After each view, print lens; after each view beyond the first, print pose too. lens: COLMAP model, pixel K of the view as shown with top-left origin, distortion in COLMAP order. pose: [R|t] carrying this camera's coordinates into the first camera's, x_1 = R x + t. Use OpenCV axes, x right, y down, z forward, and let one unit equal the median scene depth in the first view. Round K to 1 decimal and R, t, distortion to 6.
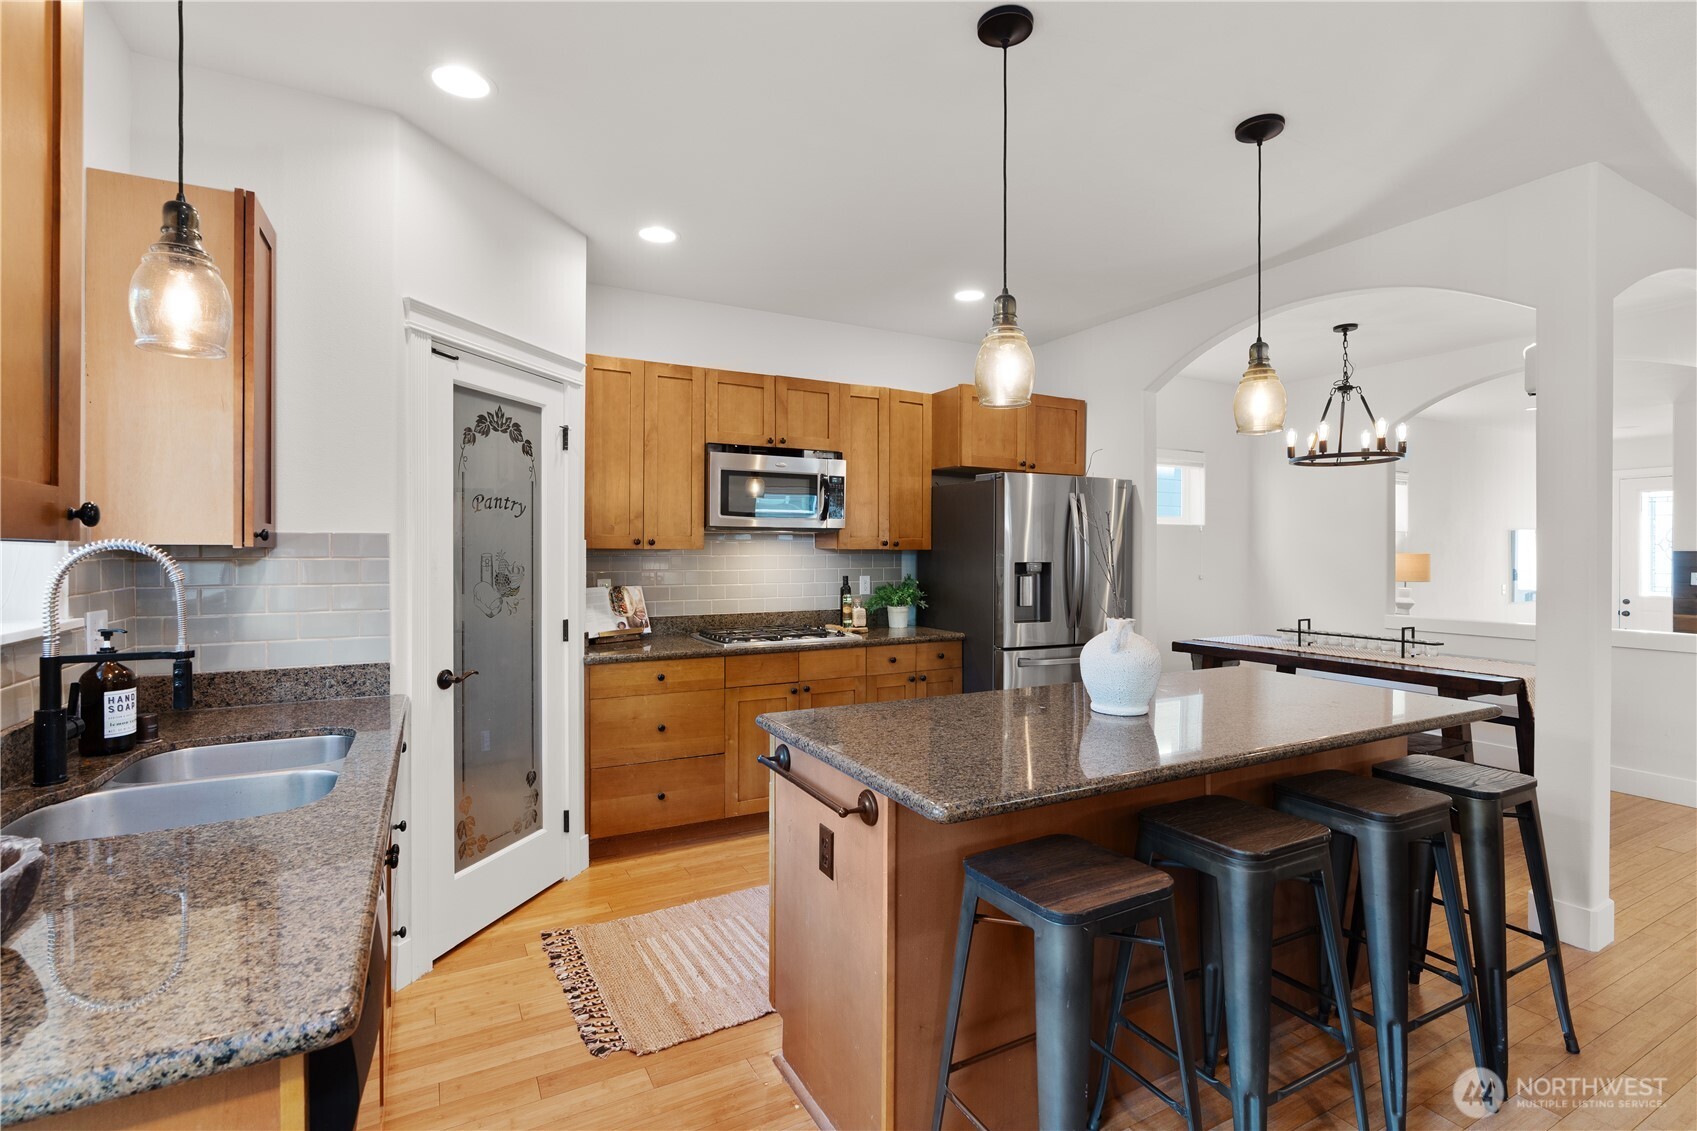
lens RADIAL K [[787.9, 0, 852.3], [0, 787.9, 553.1], [0, 0, 1]] dist [-0.001211, 0.000184]
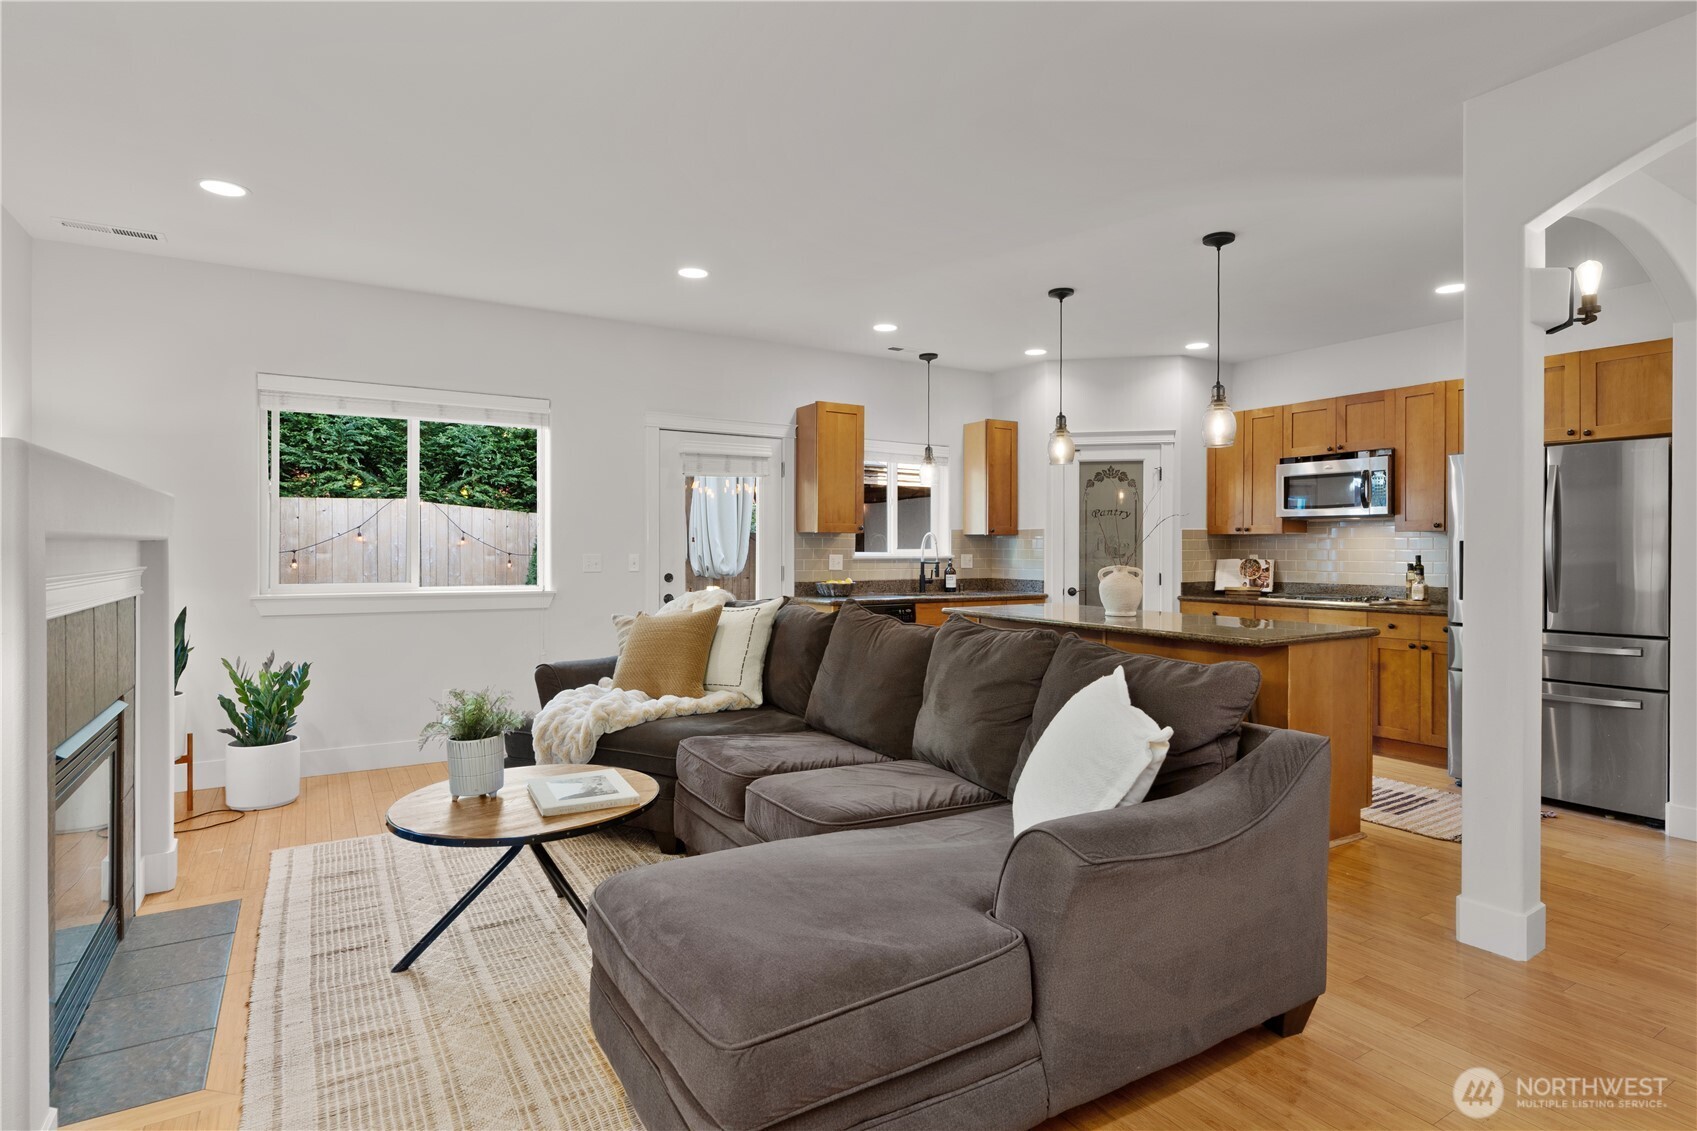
lens RADIAL K [[893.0, 0, 834.5], [0, 893.0, 555.5], [0, 0, 1]] dist [0.000237, -0.000314]
pose [[0.052863, 0.005522, -0.998586, 1.908138], [-0.004211, 0.999977, 0.005307, 0.040430], [0.998593, 0.003924, 0.052885, 0.160058]]
